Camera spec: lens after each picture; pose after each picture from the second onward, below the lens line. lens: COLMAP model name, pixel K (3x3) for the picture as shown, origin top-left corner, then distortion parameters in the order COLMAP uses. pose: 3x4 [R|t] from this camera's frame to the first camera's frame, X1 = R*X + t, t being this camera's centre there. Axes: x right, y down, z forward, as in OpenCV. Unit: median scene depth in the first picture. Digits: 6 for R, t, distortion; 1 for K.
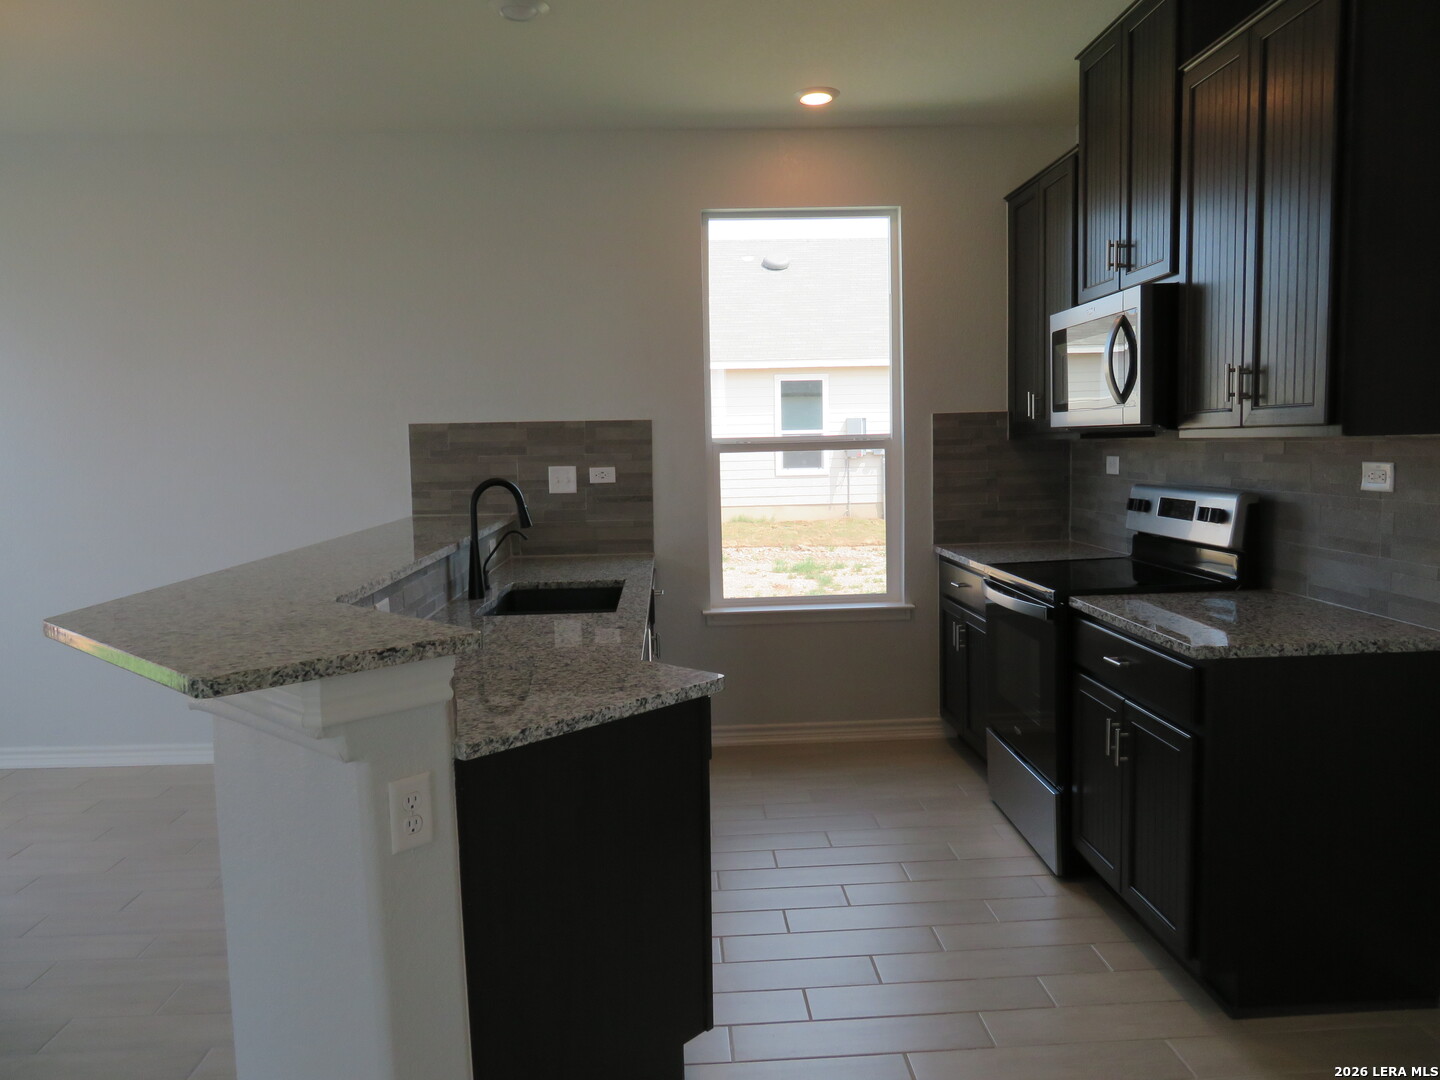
lens RADIAL K [[1030.2, 0, 721.6], [0, 1030.2, 541.9], [0, 0, 1]] dist [-0.007285, 0.005432]
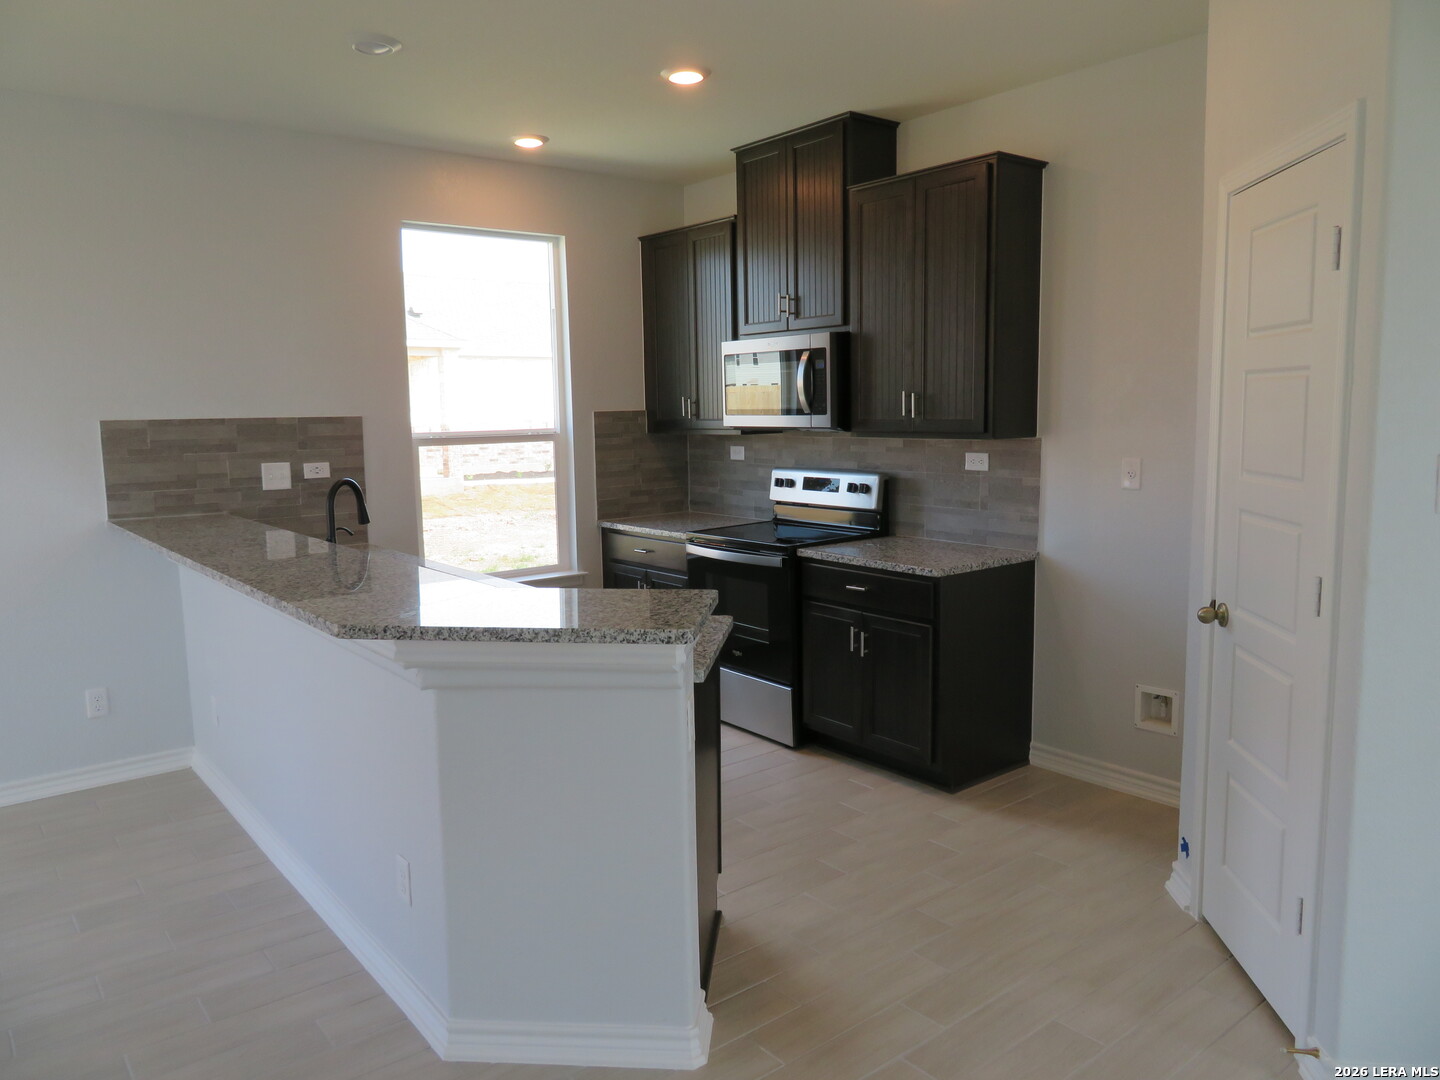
lens RADIAL K [[1030.2, 0, 714.8], [0, 1030.2, 548.4], [0, 0, 1]] dist [-0.007285, 0.005432]
pose [[0.811651, -0.071086, 0.579802, -0.394080], [0.053858, 0.997447, 0.046896, -0.014300], [-0.581655, -0.006836, 0.813407, -0.062579]]
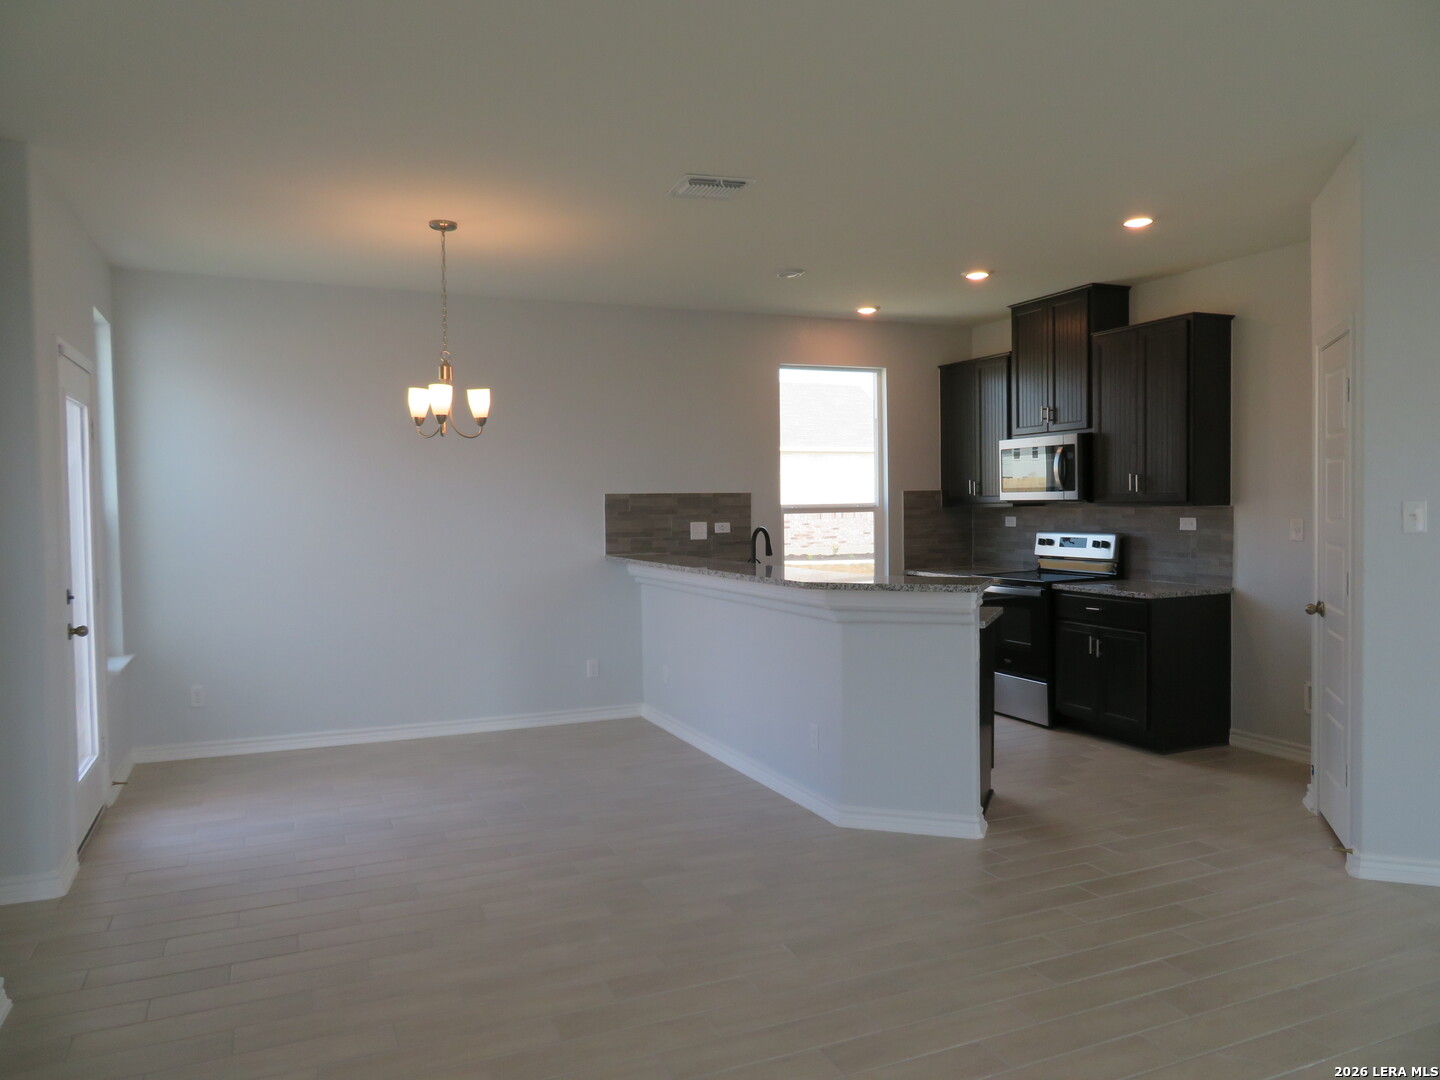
lens RADIAL K [[1030.2, 0, 720.5], [0, 1030.2, 551.6], [0, 0, 1]] dist [-0.007285, 0.005432]
pose [[0.934287, -0.009294, 0.356400, -0.675266], [0.028730, 0.998372, -0.049281, 0.047696], [-0.355361, 0.056282, 0.933033, -0.450552]]
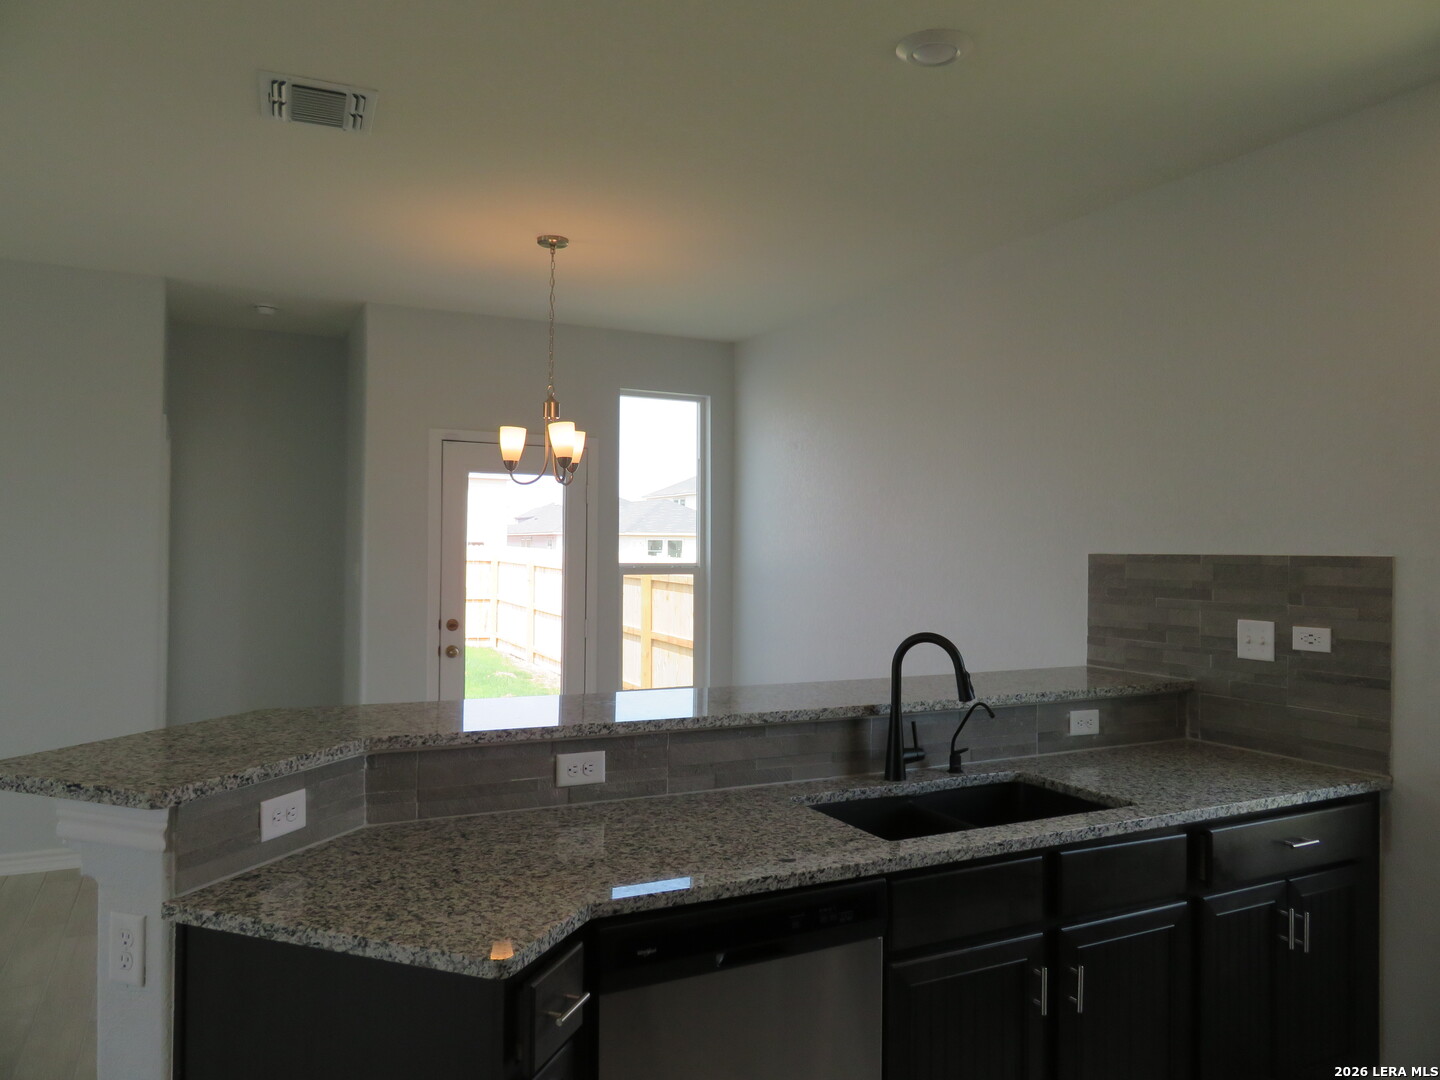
lens RADIAL K [[1030.2, 0, 719.1], [0, 1030.2, 538.9], [0, 0, 1]] dist [-0.007285, 0.005432]
pose [[0.403360, 0.012164, -0.914961, 0.325652], [-0.107312, 0.993640, -0.034099, -0.065701], [0.908727, 0.111940, 0.402100, 0.395679]]
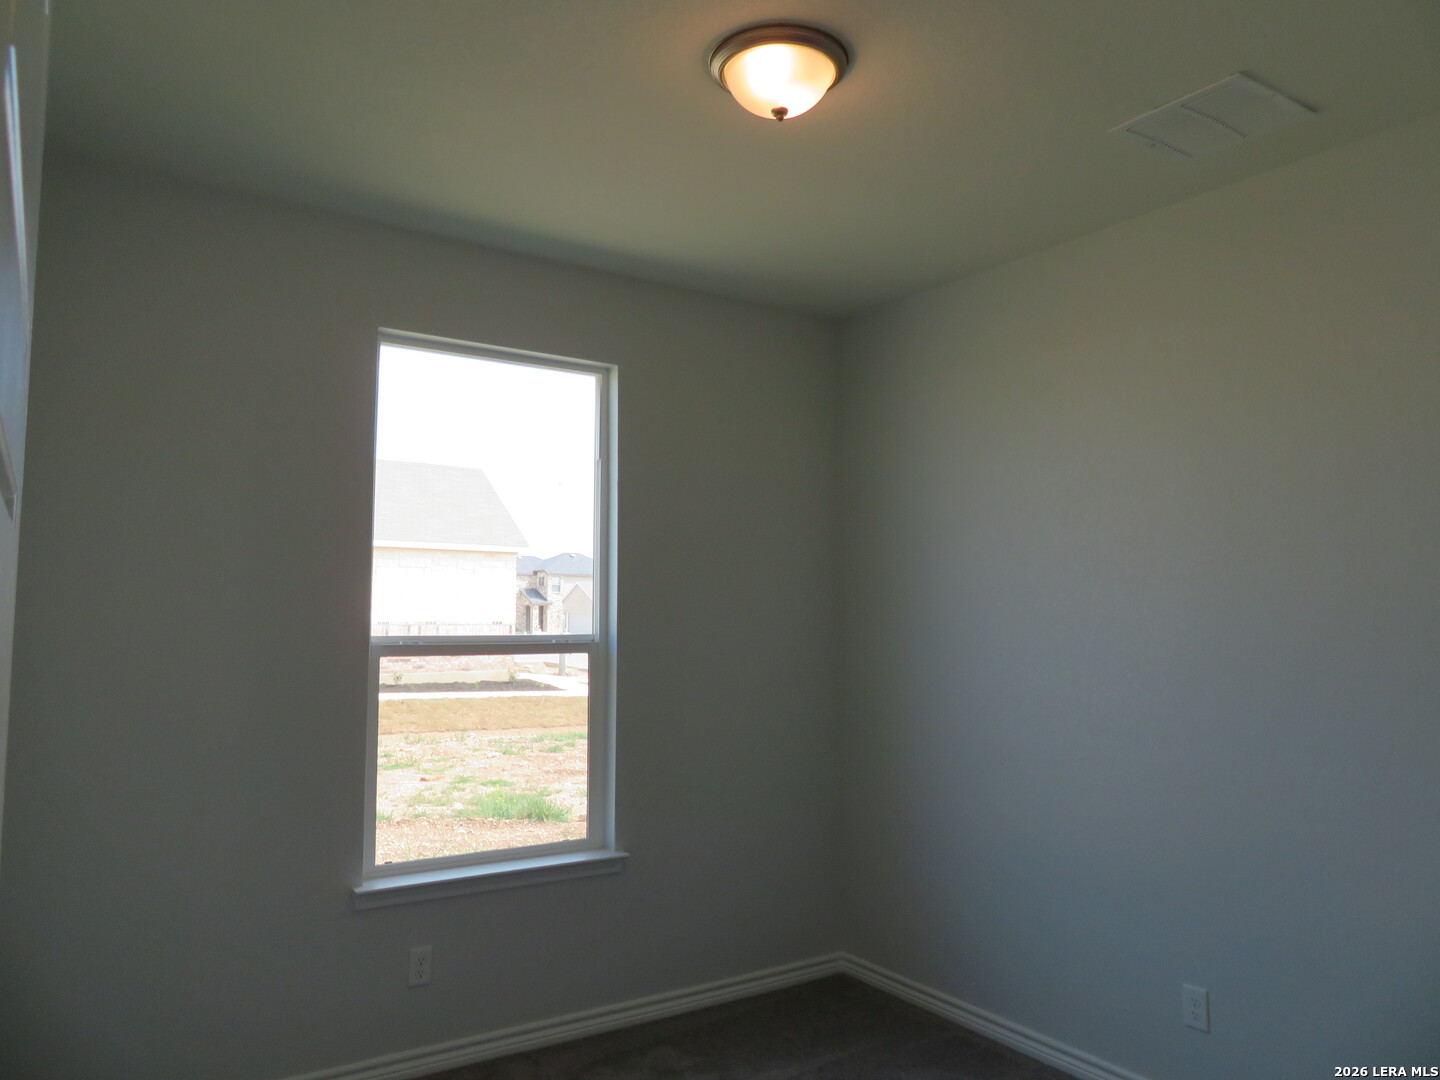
lens RADIAL K [[1030.2, 0, 712.1], [0, 1030.2, 542.2], [0, 0, 1]] dist [-0.007285, 0.005432]
pose [[0.863011, 0.062368, 0.501321, -0.171240], [0.024724, 0.985946, -0.165222, -0.042294], [-0.504580, 0.154983, 0.849341, 0.268300]]
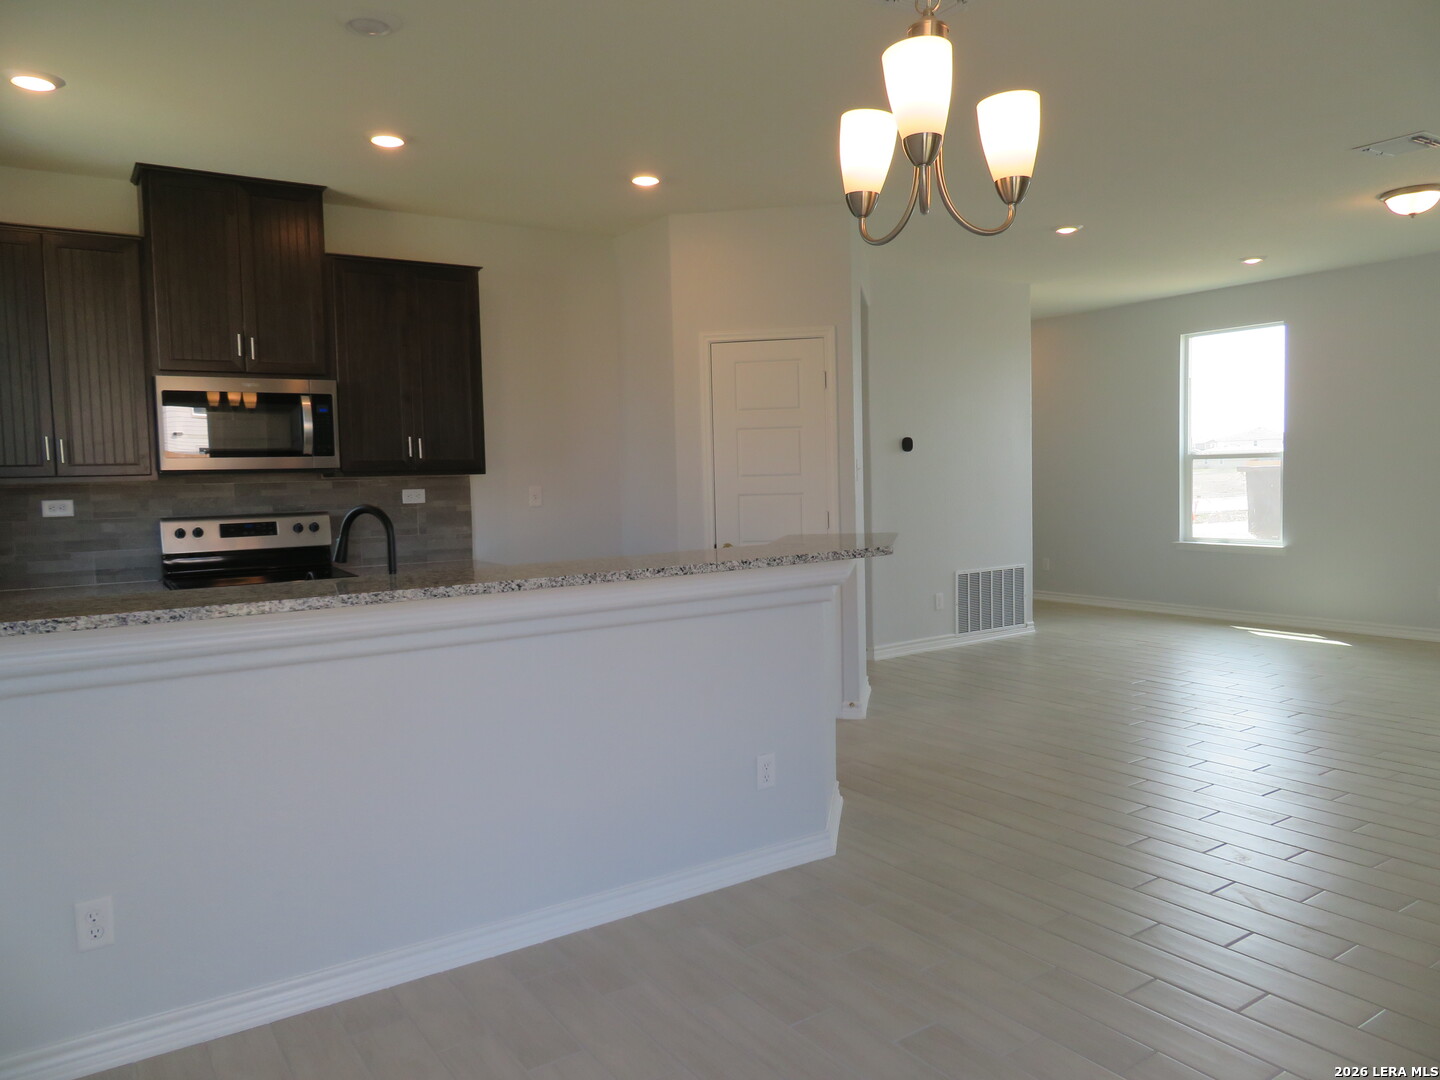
lens RADIAL K [[1030.2, 0, 714.7], [0, 1030.2, 545.2], [0, 0, 1]] dist [-0.007285, 0.005432]
pose [[-0.508006, -0.030184, 0.860824, -0.840383], [0.114015, 0.988236, 0.101936, -0.062695], [-0.853774, 0.149931, -0.498589, 0.885827]]
